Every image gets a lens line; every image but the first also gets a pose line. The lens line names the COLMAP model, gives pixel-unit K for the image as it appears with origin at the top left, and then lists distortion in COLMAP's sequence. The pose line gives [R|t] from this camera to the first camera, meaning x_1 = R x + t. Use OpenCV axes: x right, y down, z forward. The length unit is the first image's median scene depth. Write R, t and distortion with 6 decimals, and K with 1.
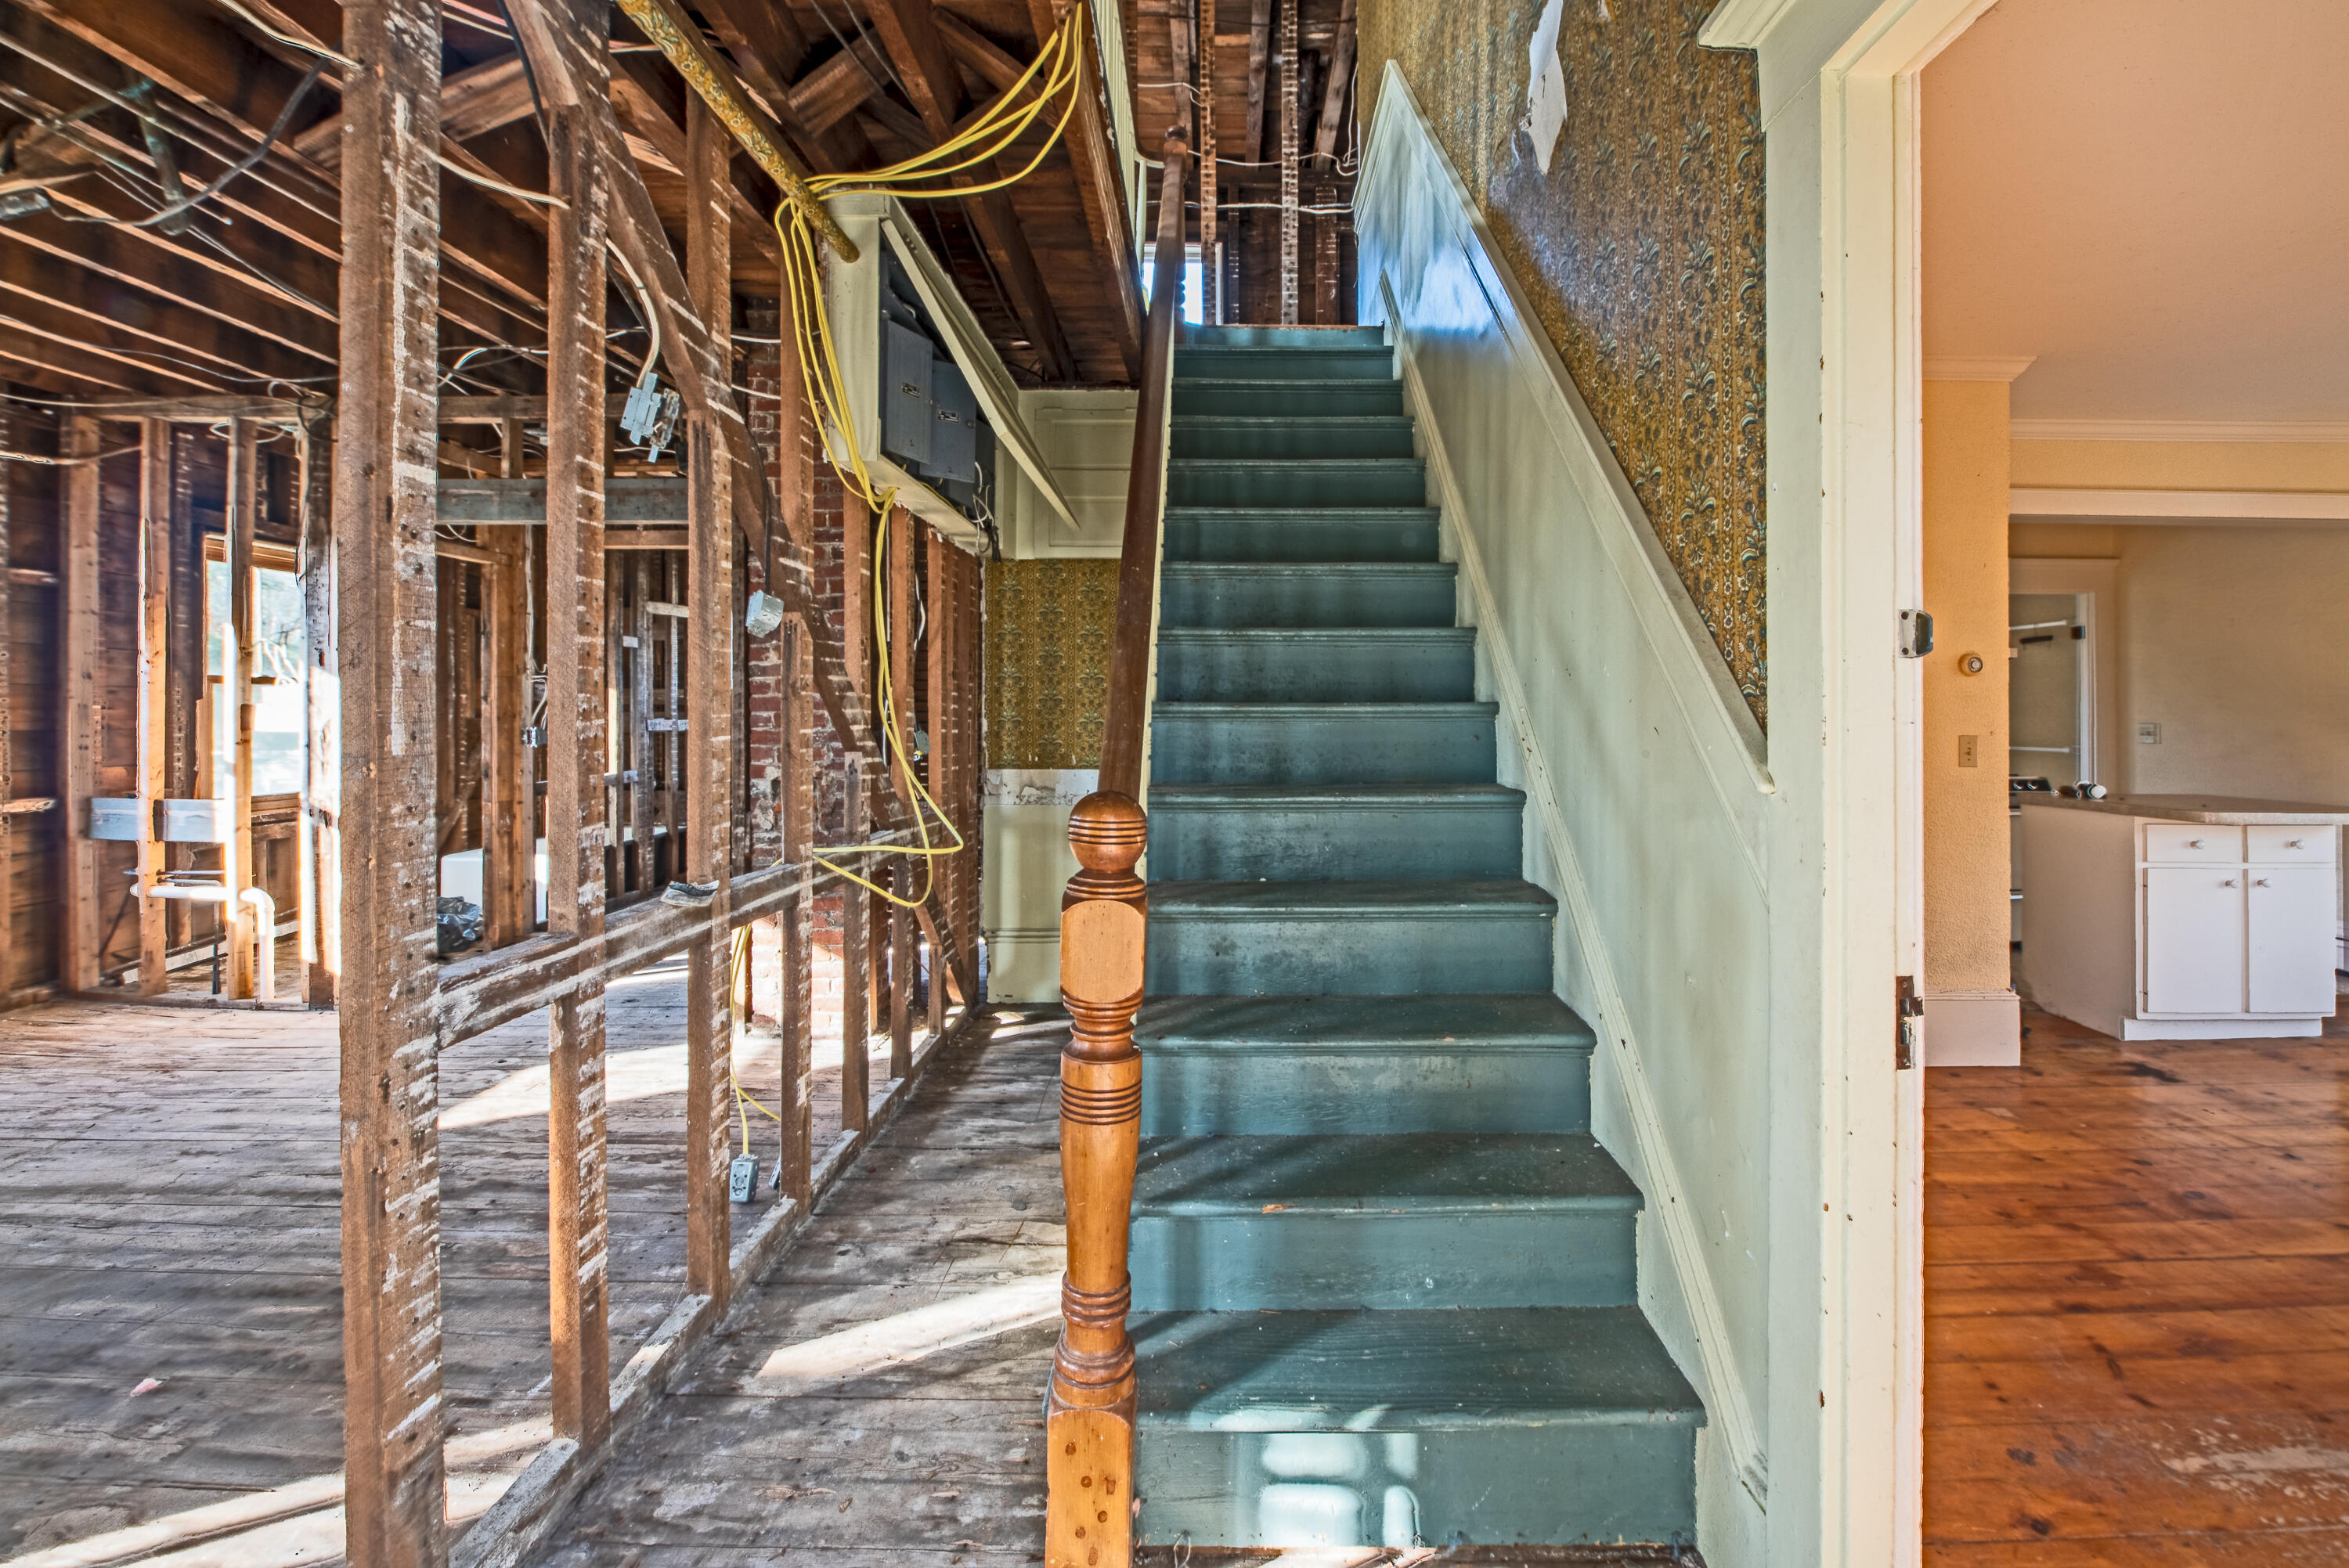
lens RADIAL K [[987.6, 0, 1181.5], [0, 987.6, 714.6], [0, 0, 1]] dist [-0.019086, -0.000031]
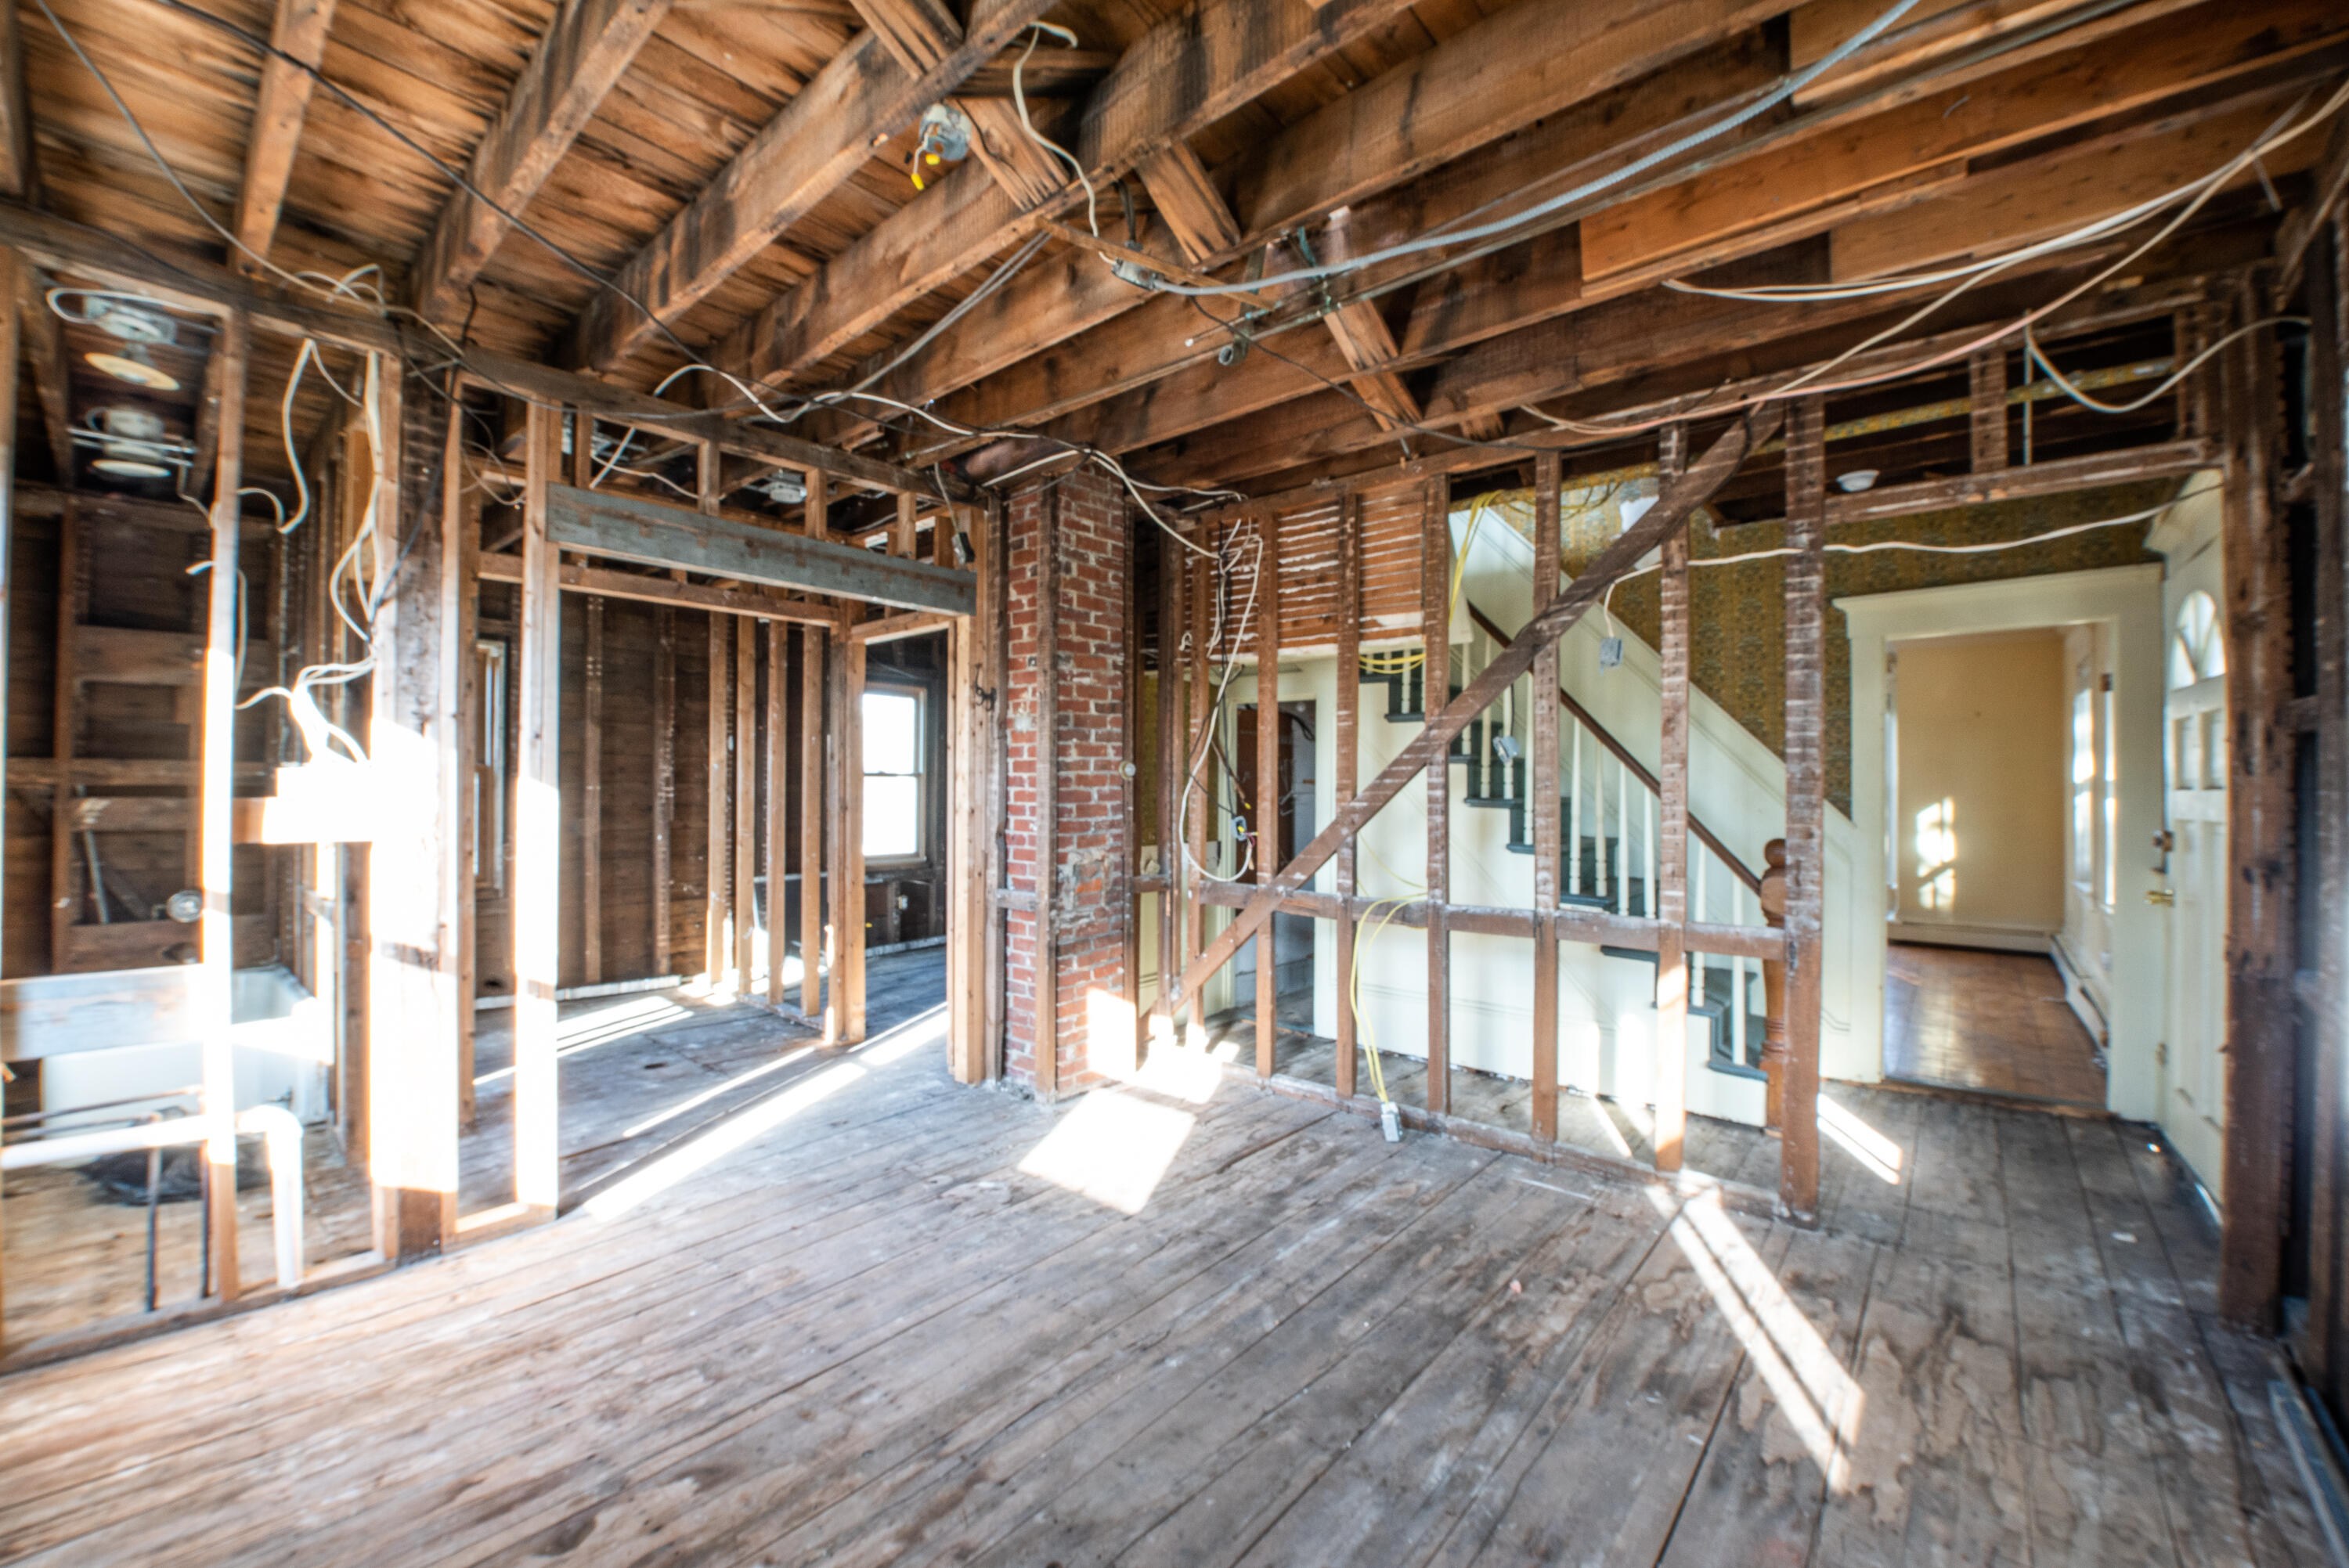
lens RADIAL K [[967.7, 0, 1178.5], [0, 967.7, 772.4], [0, 0, 1]] dist [-0.019784, 0.027648]
pose [[0.637321, 0.012273, 0.770501, -1.596582], [-0.006482, 0.999923, -0.010565, -0.036508], [-0.770571, 0.001739, 0.637351, 0.290955]]
